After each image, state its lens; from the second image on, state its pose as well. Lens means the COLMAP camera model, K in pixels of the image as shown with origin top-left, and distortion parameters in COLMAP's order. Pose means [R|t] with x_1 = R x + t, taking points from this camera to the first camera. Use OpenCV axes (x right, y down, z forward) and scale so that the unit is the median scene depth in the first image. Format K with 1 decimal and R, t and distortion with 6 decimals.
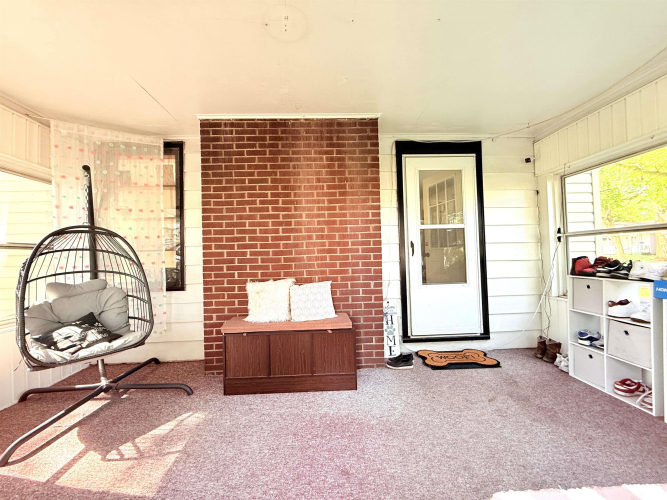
lens RADIAL K [[265.1, 0, 330.3], [0, 265.1, 249.8], [0, 0, 1]] dist [0.001515, 0.000025]
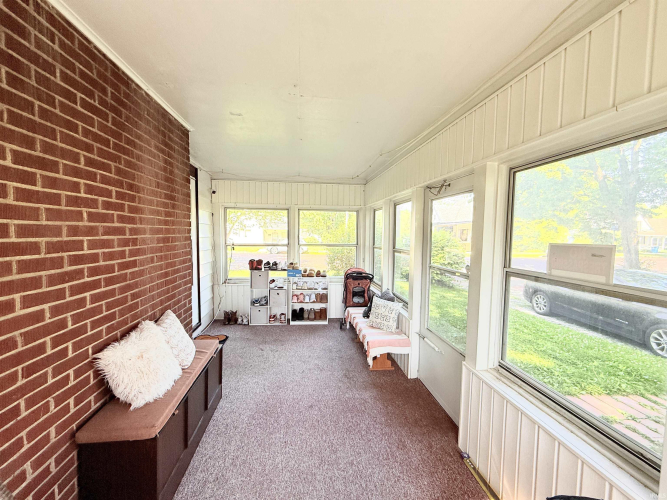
lens RADIAL K [[265.1, 0, 330.3], [0, 265.1, 248.9], [0, 0, 1]] dist [0.001515, 0.000025]
pose [[-0.076049, -0.037991, 0.996380, -0.861591], [-0.037422, 0.998679, 0.035222, -0.123462], [-0.996402, -0.034608, -0.077371, 0.560200]]
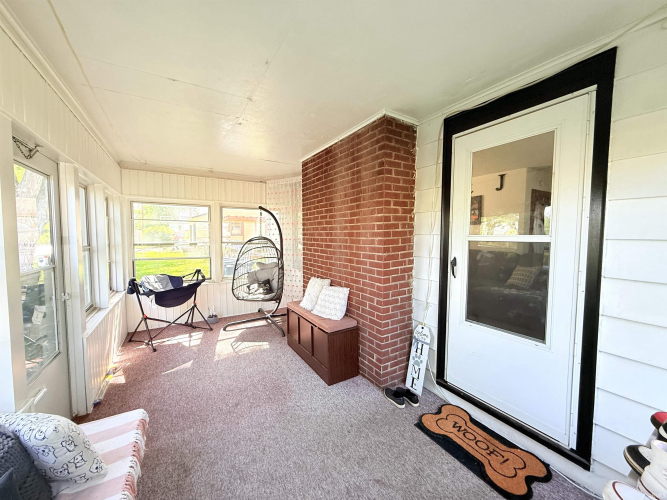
lens RADIAL K [[265.1, 0, 329.5], [0, 265.1, 249.2], [0, 0, 1]] dist [0.001515, 0.000025]
pose [[0.465878, 0.079145, -0.881302, 0.914324], [0.006796, 0.995642, 0.093006, -0.144671], [0.884823, -0.049319, 0.463310, 0.426325]]
